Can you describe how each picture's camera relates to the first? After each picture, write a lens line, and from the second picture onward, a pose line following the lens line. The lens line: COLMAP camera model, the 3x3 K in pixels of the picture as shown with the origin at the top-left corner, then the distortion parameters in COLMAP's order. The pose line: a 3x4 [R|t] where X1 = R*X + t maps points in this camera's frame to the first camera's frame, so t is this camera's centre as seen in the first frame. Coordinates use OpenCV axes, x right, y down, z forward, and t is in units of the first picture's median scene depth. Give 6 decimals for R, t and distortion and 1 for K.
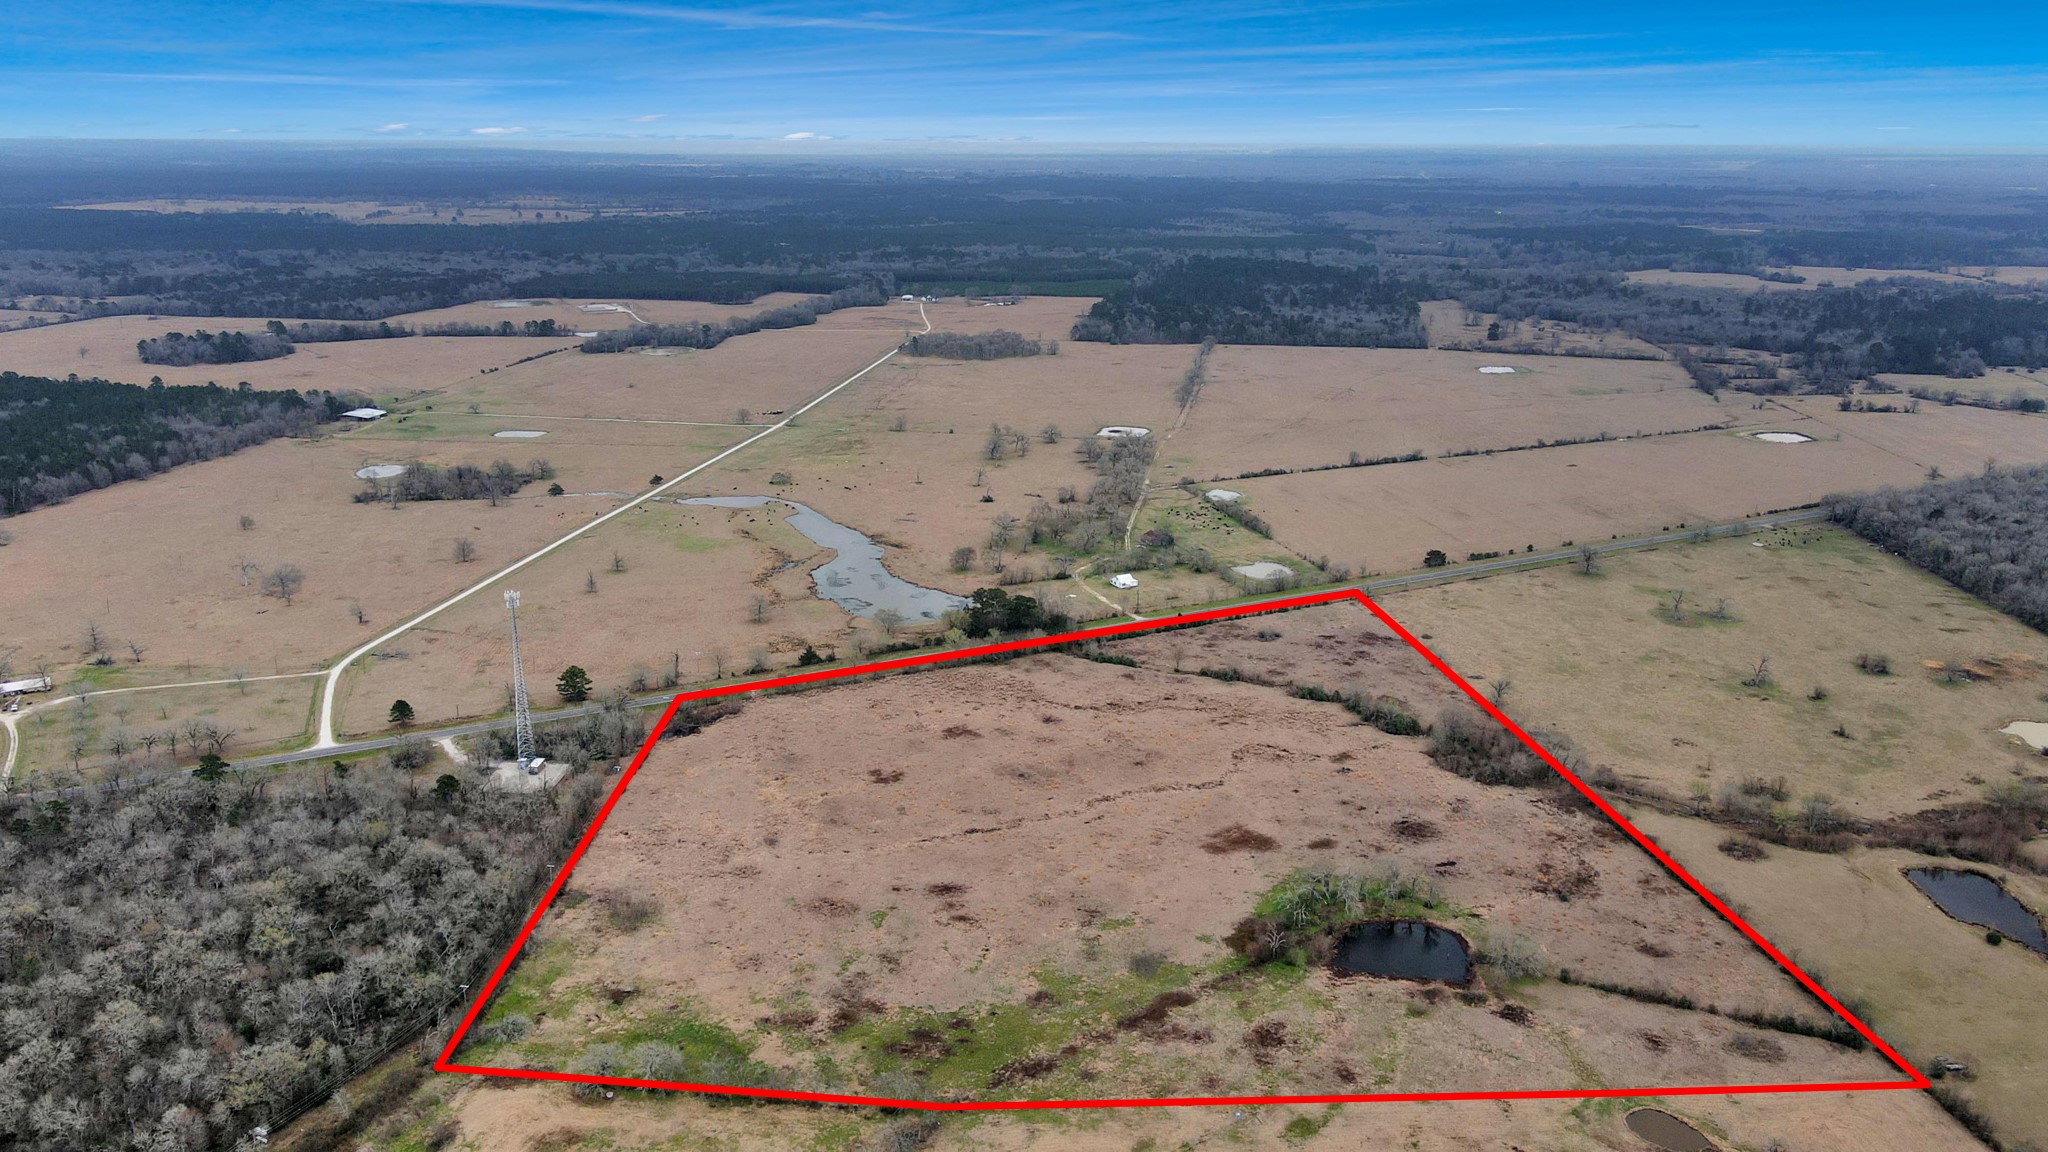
lens RADIAL K [[1500.9, 0, 1014.5], [0, 1500.9, 581.7], [0, 0, 1]] dist [-0.018271, 0.066397]
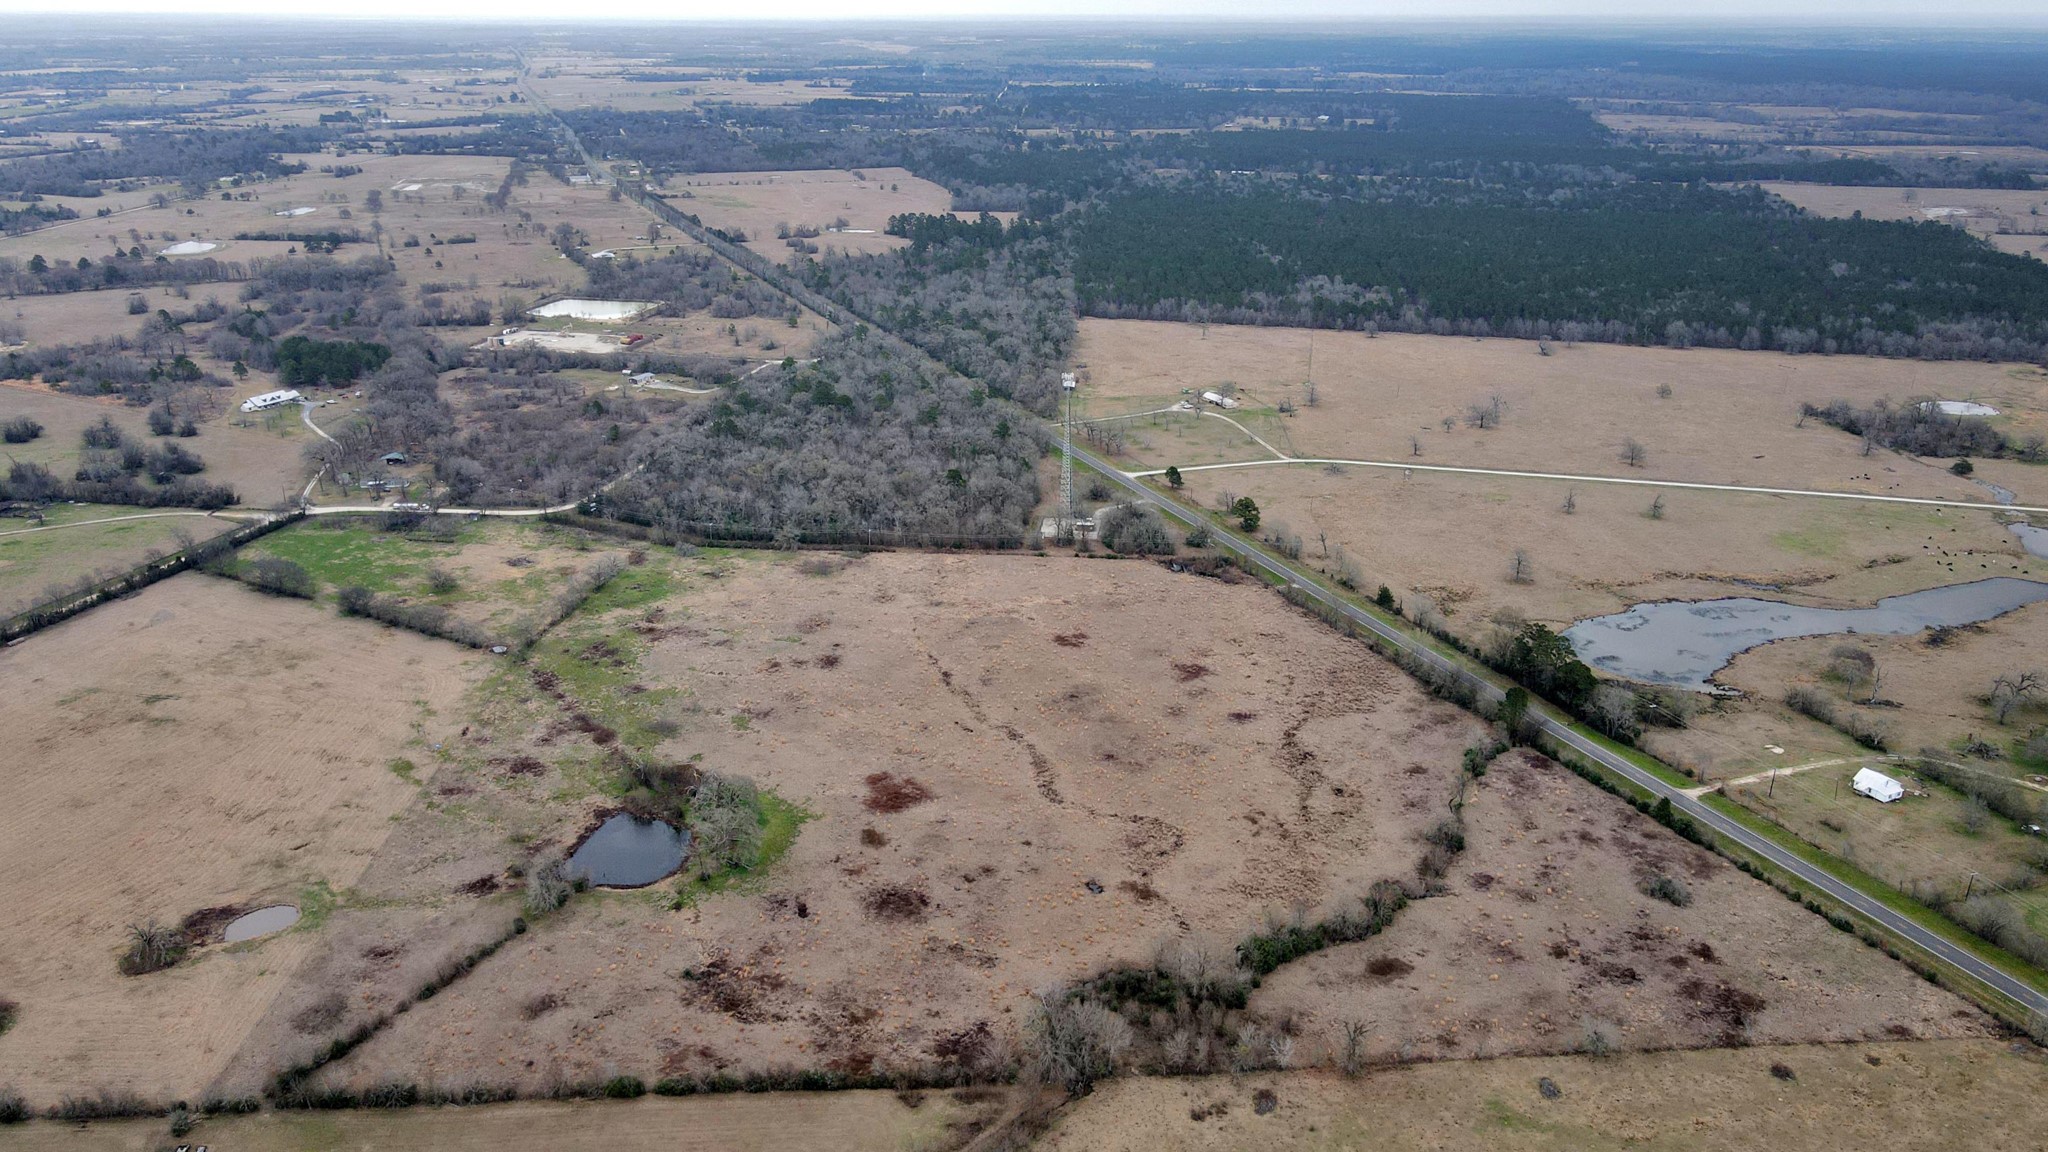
lens RADIAL K [[1583.0, 0, 1006.0], [0, 1583.0, 575.3], [0, 0, 1]] dist [0.005816, 0.027795]
pose [[-0.055291, 0.336151, -0.940184, 0.958348], [-0.293230, 0.894636, 0.337110, -0.270055], [0.954442, 0.294330, 0.049104, 0.955604]]
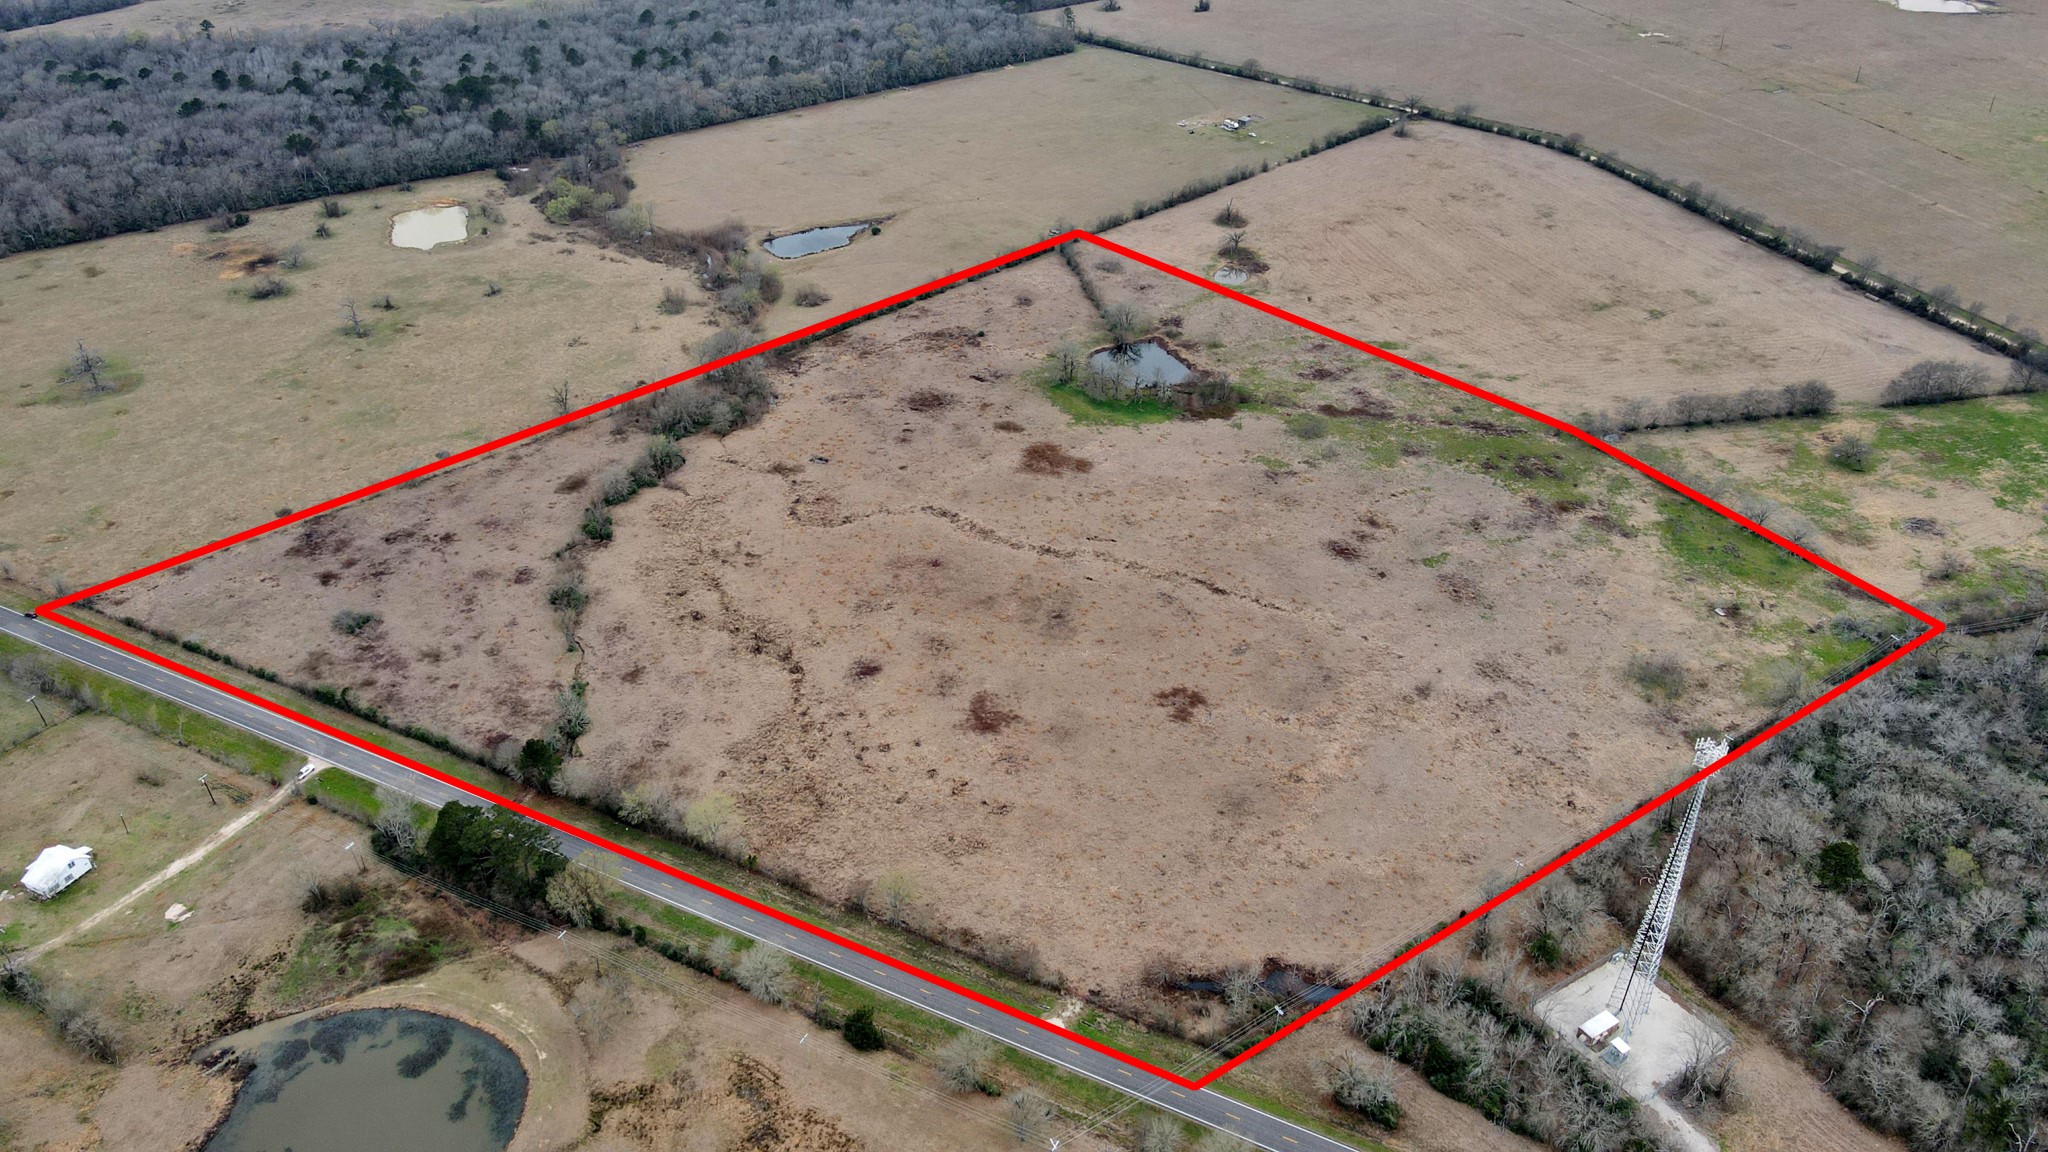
lens RADIAL K [[1533.4, 0, 1030.0], [0, 1533.4, 578.3], [0, 0, 1]] dist [-0.002048, 0.047501]
pose [[-0.590710, -0.440641, 0.675942, -0.535828], [0.244147, 0.700841, 0.670235, -0.434275], [-0.769060, 0.560944, -0.306413, 1.326168]]
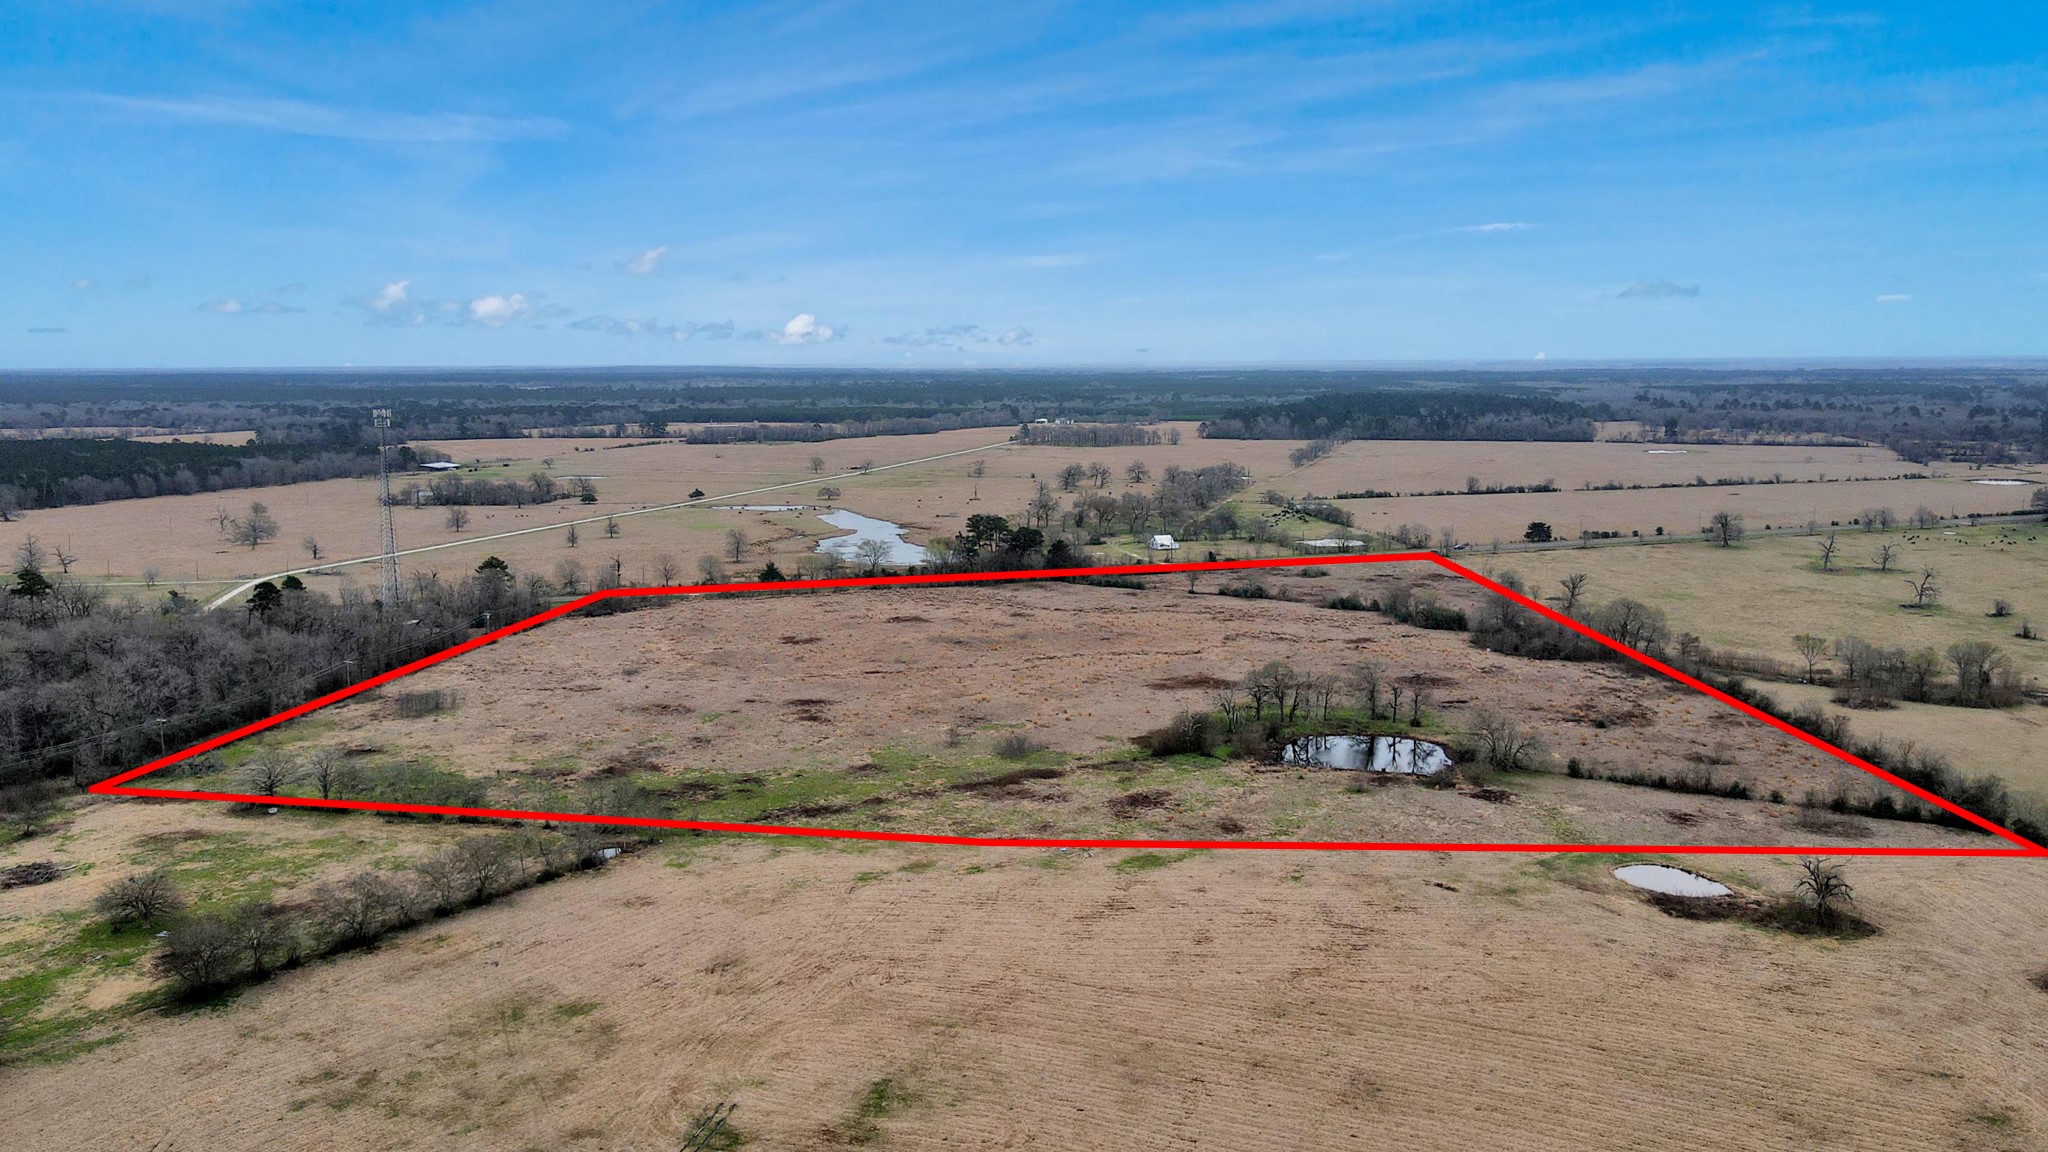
lens RADIAL K [[1550.3, 0, 1024.0], [0, 1550.3, 576.0], [0, 0, 1]] dist [-0.004865, 0.044468]
pose [[0.992548, 0.007831, -0.121599, 0.155192], [-0.026352, 0.988112, -0.151458, 0.238134], [0.118967, 0.153533, 0.980956, 0.166424]]
